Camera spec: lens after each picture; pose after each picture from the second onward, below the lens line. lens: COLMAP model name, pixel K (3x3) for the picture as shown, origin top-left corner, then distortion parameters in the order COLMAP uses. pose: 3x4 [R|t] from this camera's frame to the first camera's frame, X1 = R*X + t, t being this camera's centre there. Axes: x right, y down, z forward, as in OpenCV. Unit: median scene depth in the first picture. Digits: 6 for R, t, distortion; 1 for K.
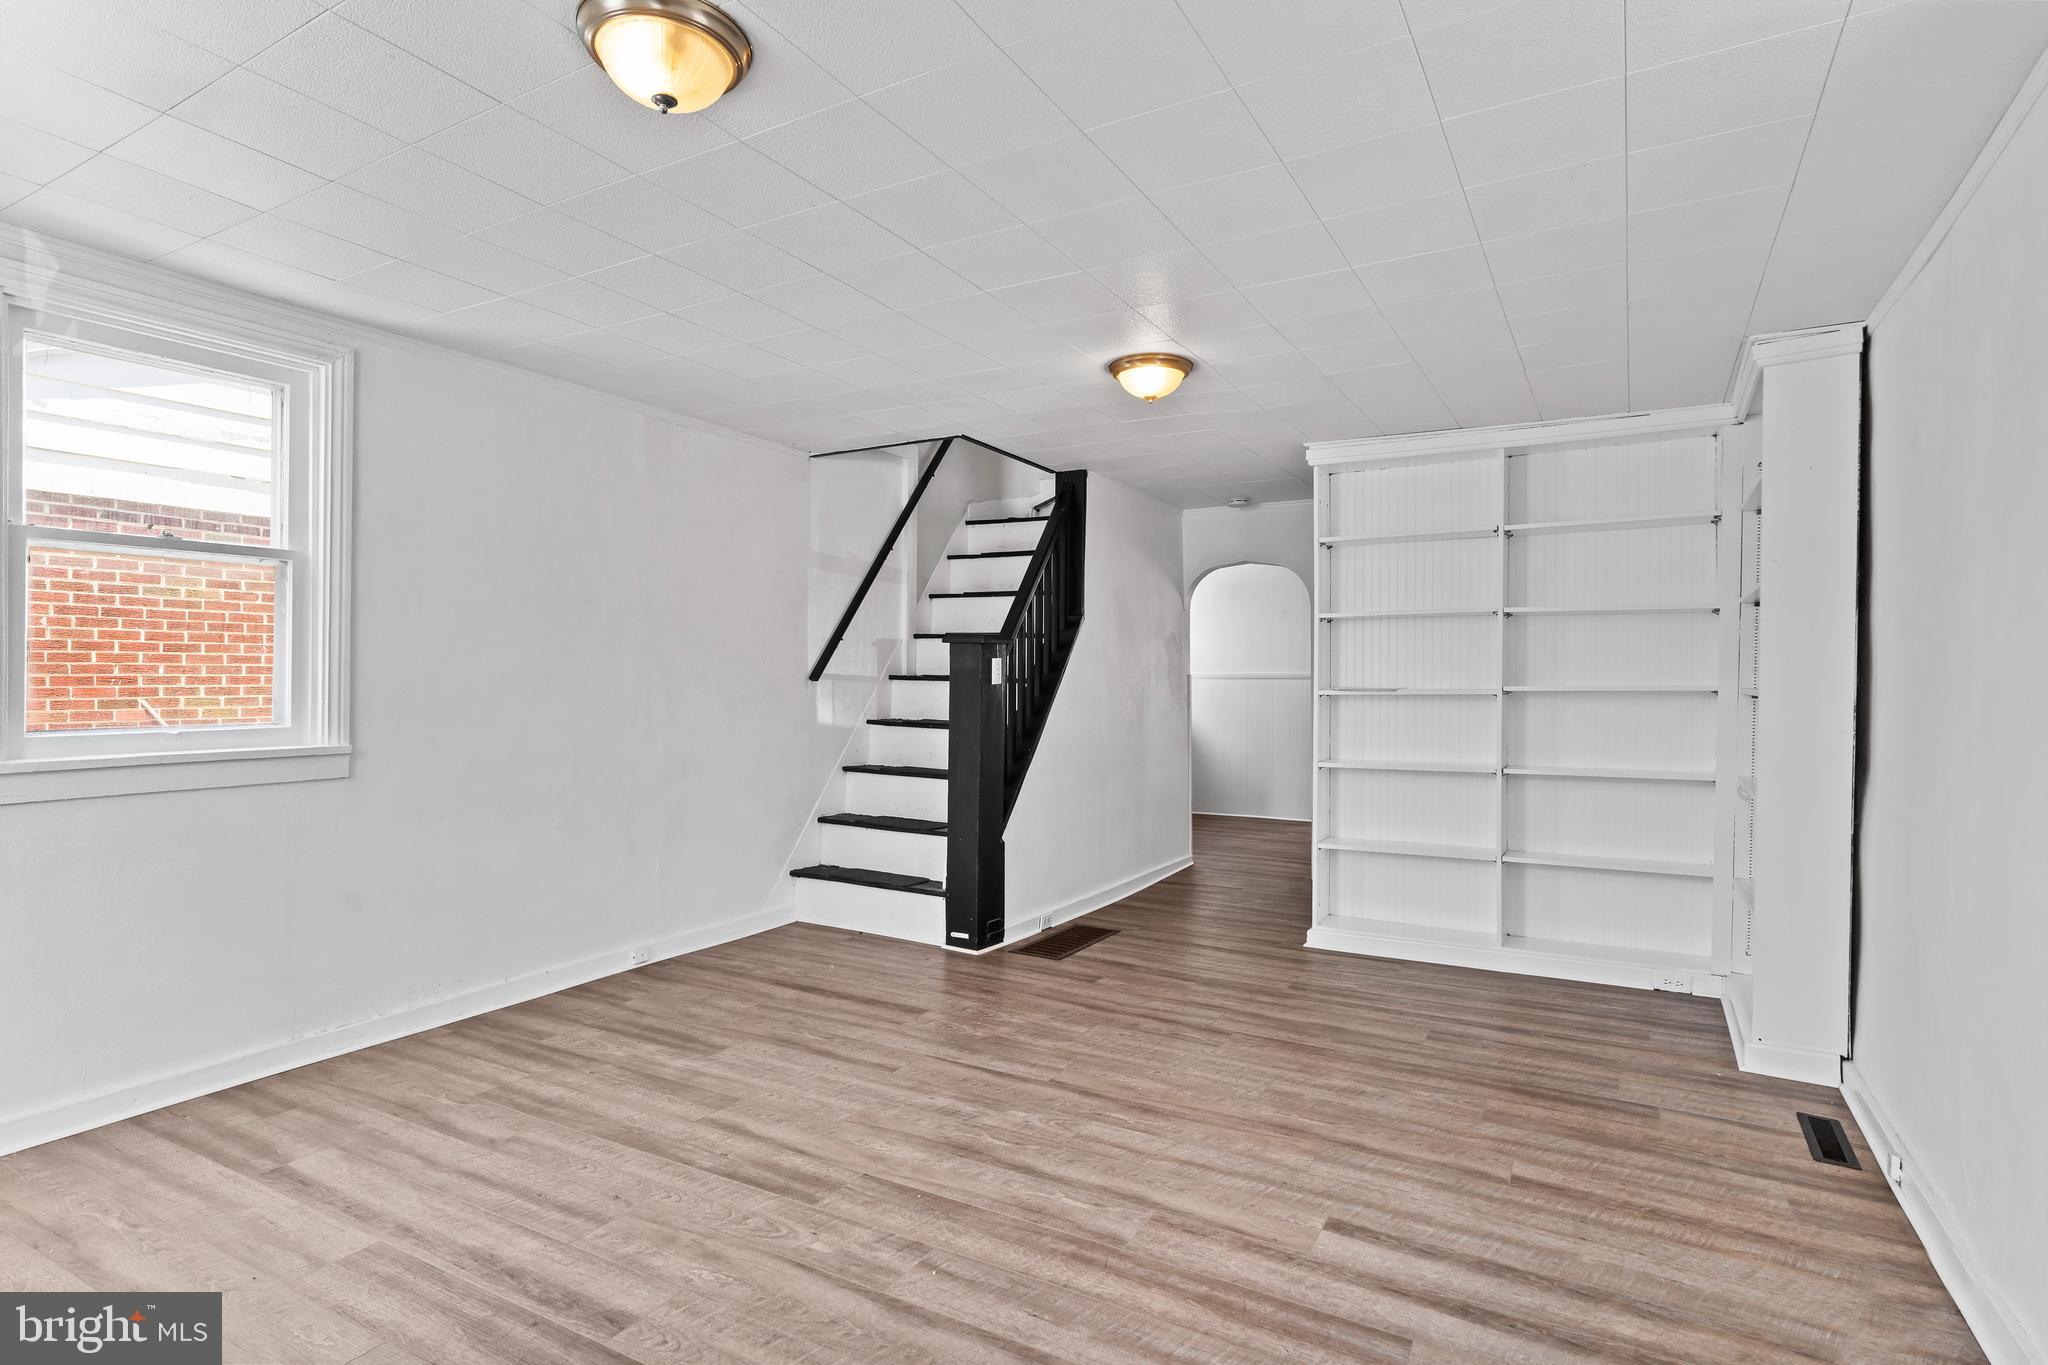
lens RADIAL K [[1012.0, 0, 1024.0], [0, 1012.0, 682.5], [0, 0, 1]] dist [-0.001970, 0.000821]
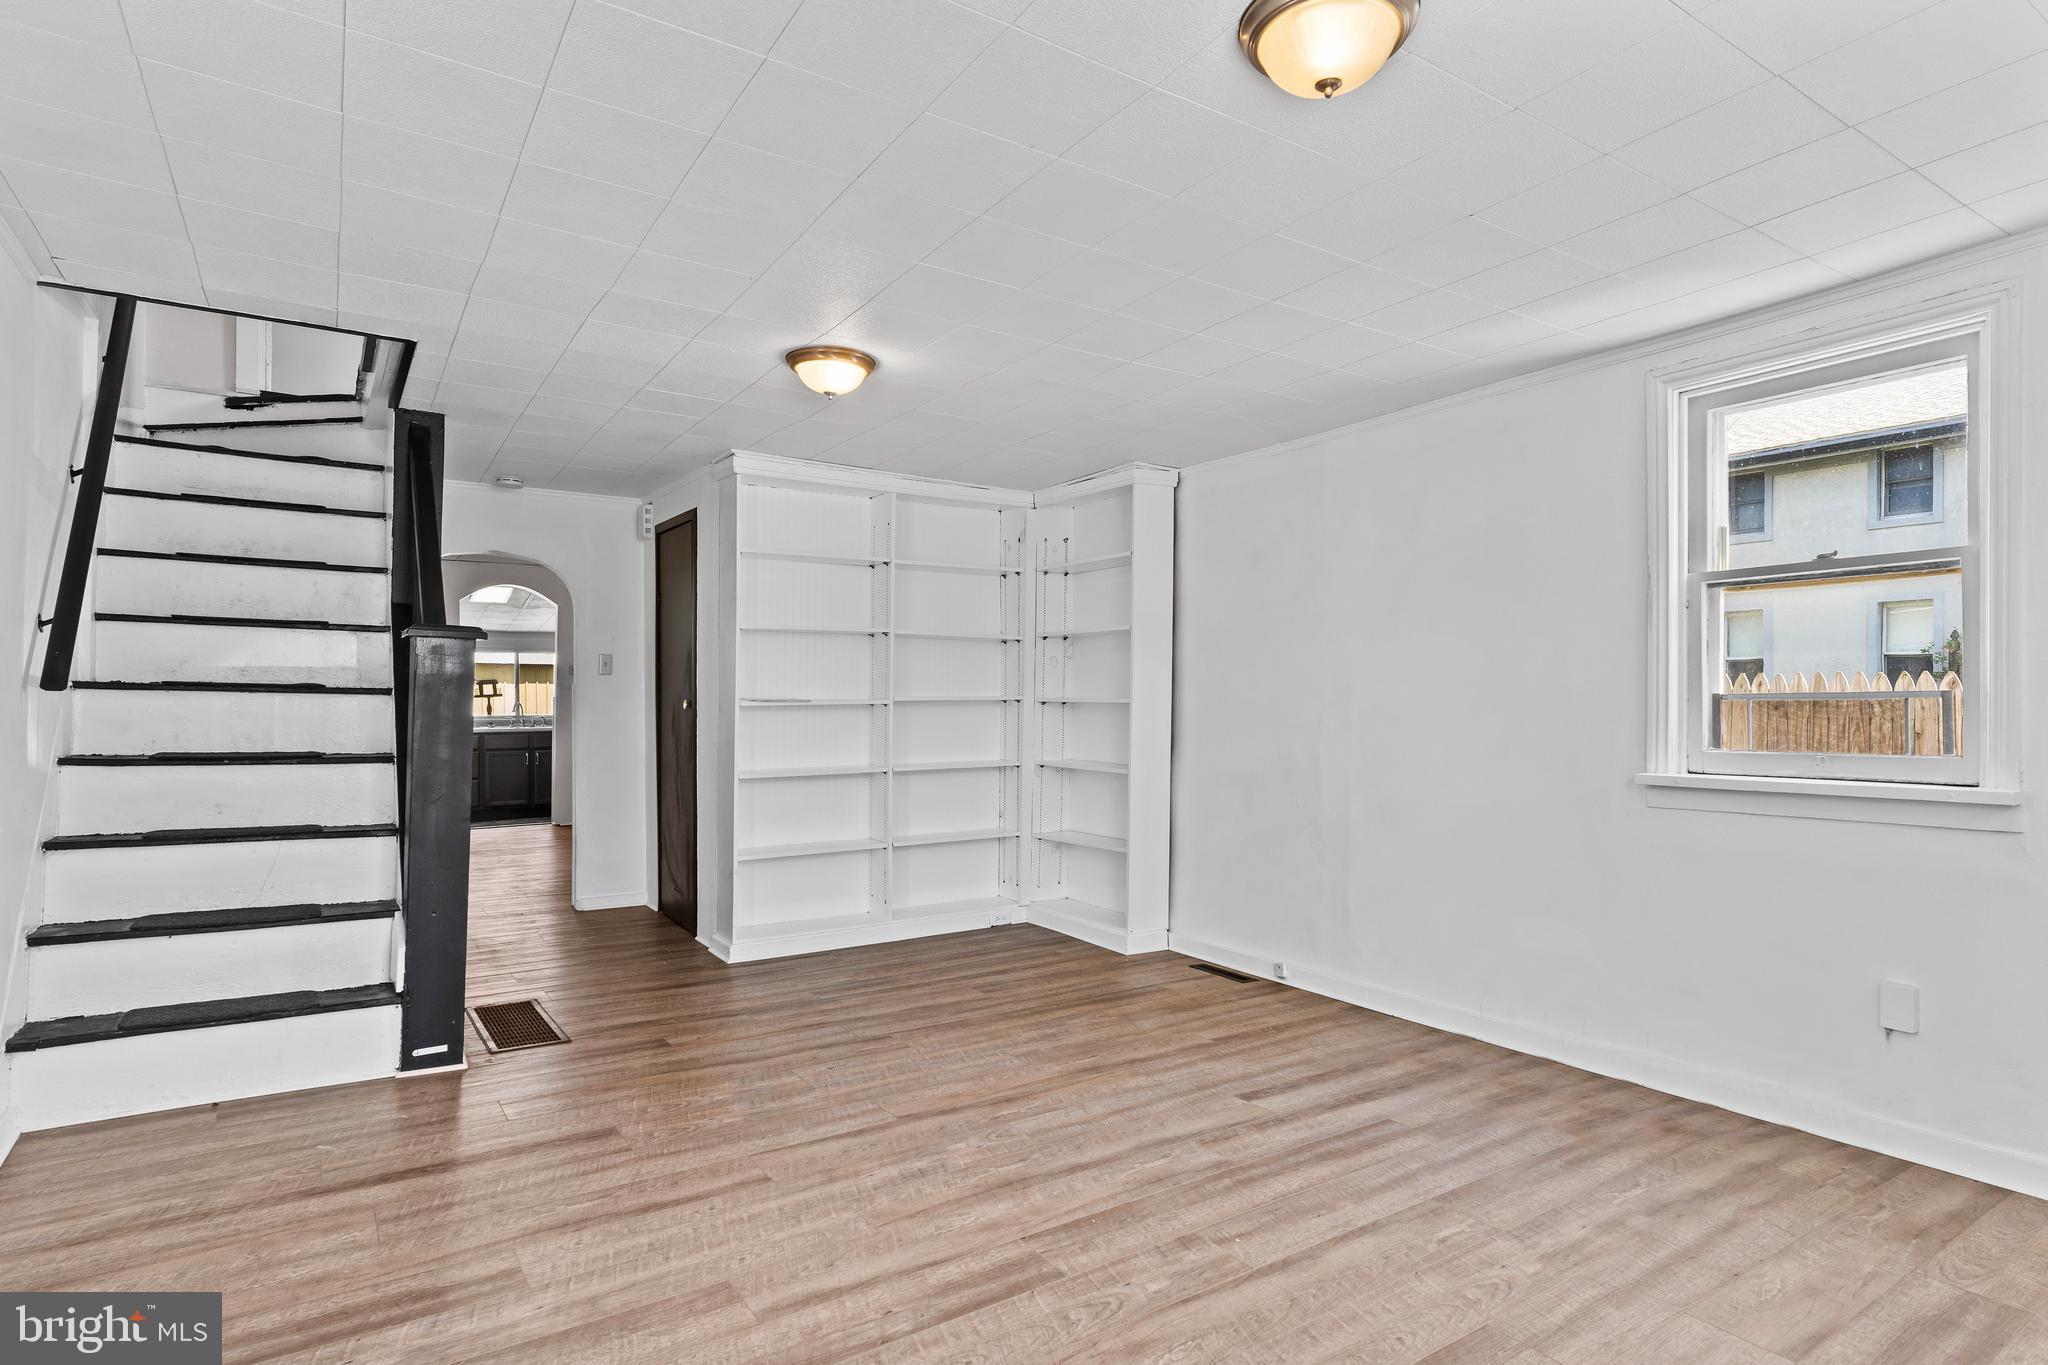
lens RADIAL K [[1048.0, 0, 1018.2], [0, 1048.0, 692.9], [0, 0, 1]] dist [-0.006270, 0.001710]
pose [[0.472026, 0.002319, 0.881581, -0.772898], [-0.000802, 0.999997, -0.002202, 0.003116], [-0.881584, 0.000333, 0.472027, 0.445797]]
